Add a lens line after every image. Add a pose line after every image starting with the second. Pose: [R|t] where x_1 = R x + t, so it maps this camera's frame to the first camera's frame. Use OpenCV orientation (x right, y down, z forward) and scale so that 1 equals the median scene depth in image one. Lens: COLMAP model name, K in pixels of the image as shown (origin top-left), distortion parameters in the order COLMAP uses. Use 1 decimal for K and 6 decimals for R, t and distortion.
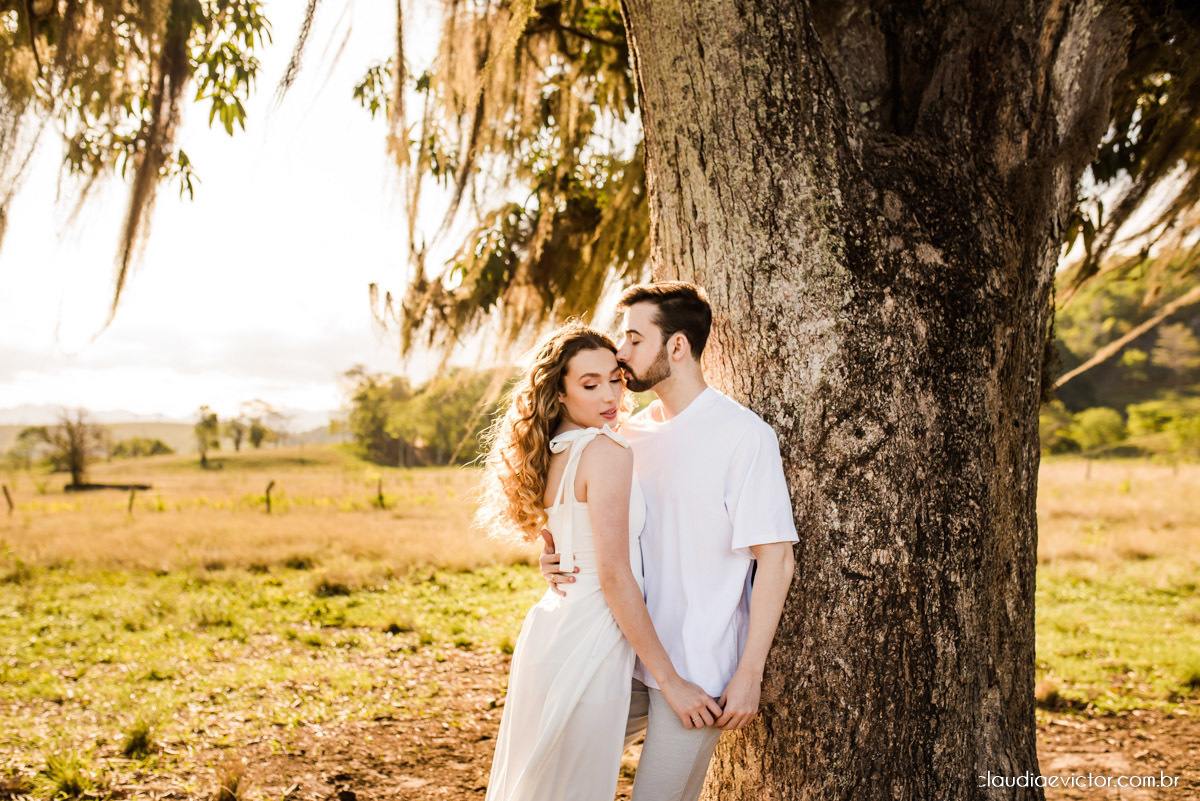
lens RADIAL K [[1187.8, 0, 592.8], [0, 1187.8, 387.0], [0, 0, 1]] dist [-0.057468, 0.074865]
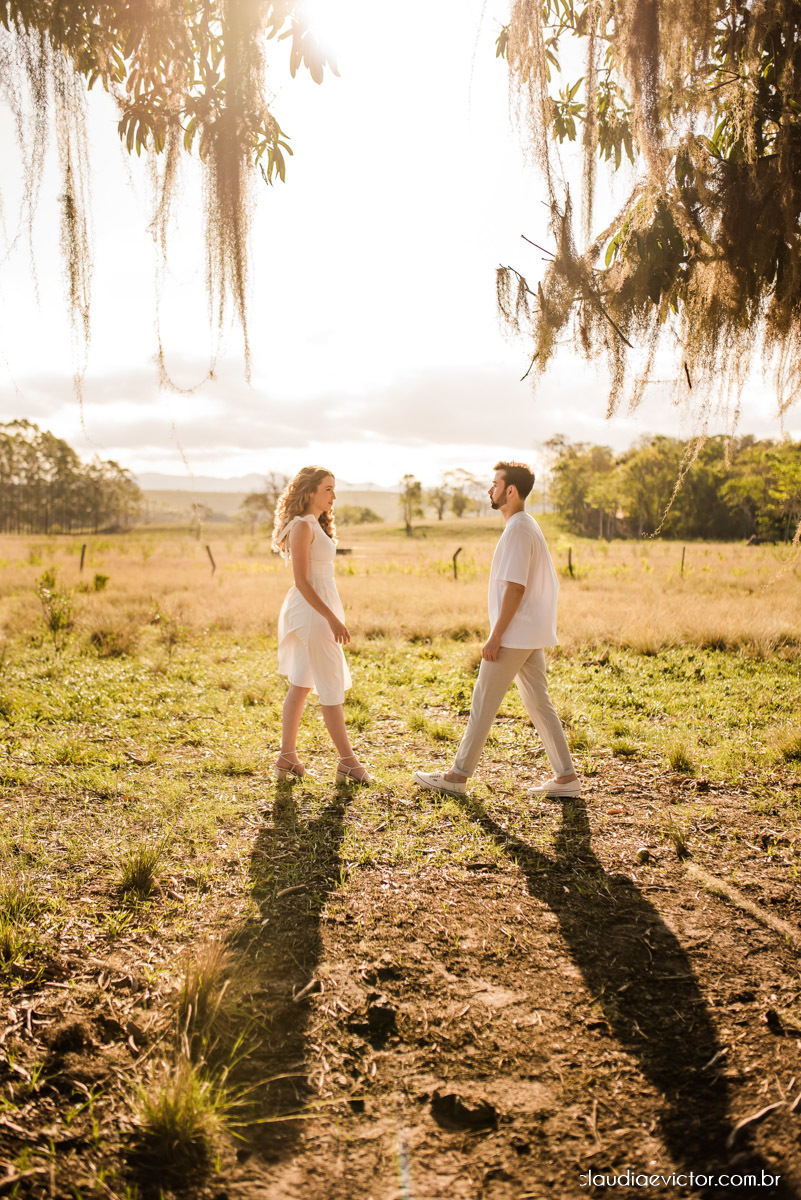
lens RADIAL K [[1187.8, 0, 400.5], [0, 1187.8, 600.0], [0, 0, 1]] dist [-0.057468, 0.074865]
pose [[0.945942, 0.038020, -0.322101, -0.002640], [0.000334, 0.992991, 0.118192, 0.085755], [0.324337, -0.111911, 0.939298, 0.765769]]
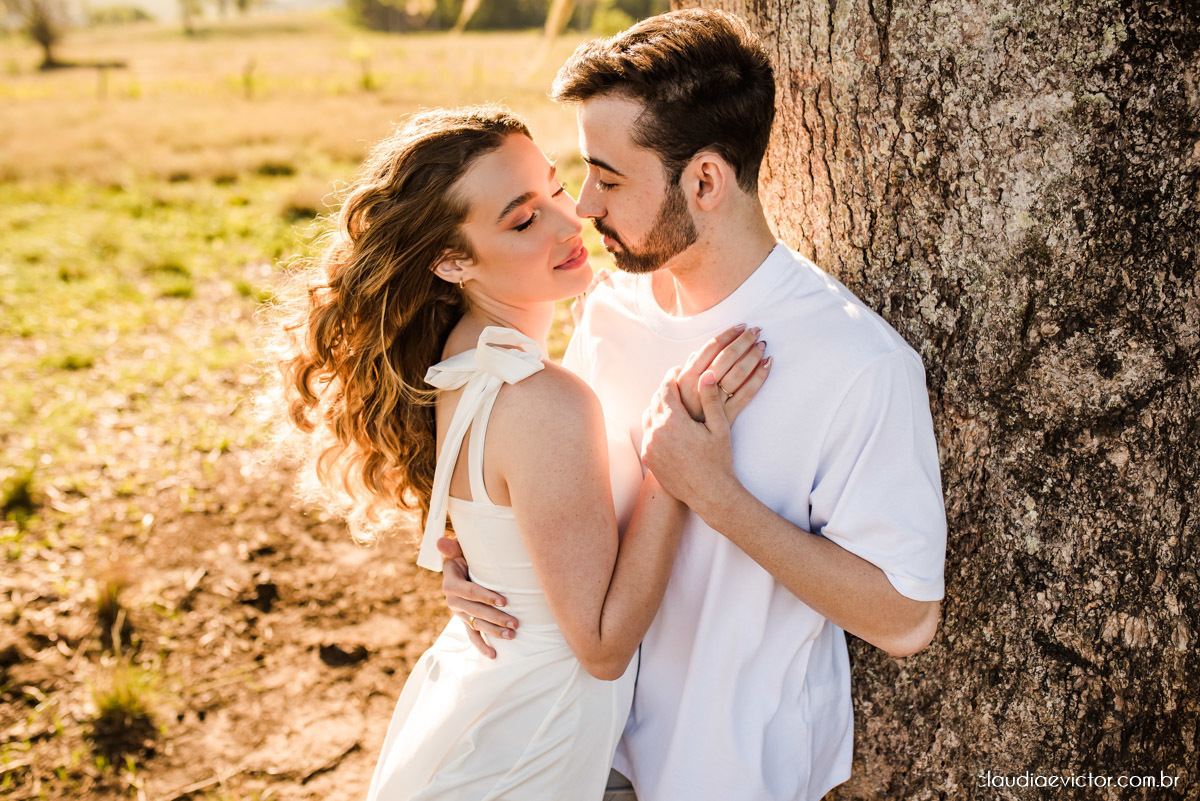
lens RADIAL K [[1187.8, 0, 592.8], [0, 1187.8, 387.0], [0, 0, 1]] dist [-0.057468, 0.074865]
pose [[0.999989, 0.000293, -0.004749, 0.027074], [0.001407, 0.935250, 0.353984, -0.109276], [0.004546, -0.353986, 0.935239, 0.545085]]
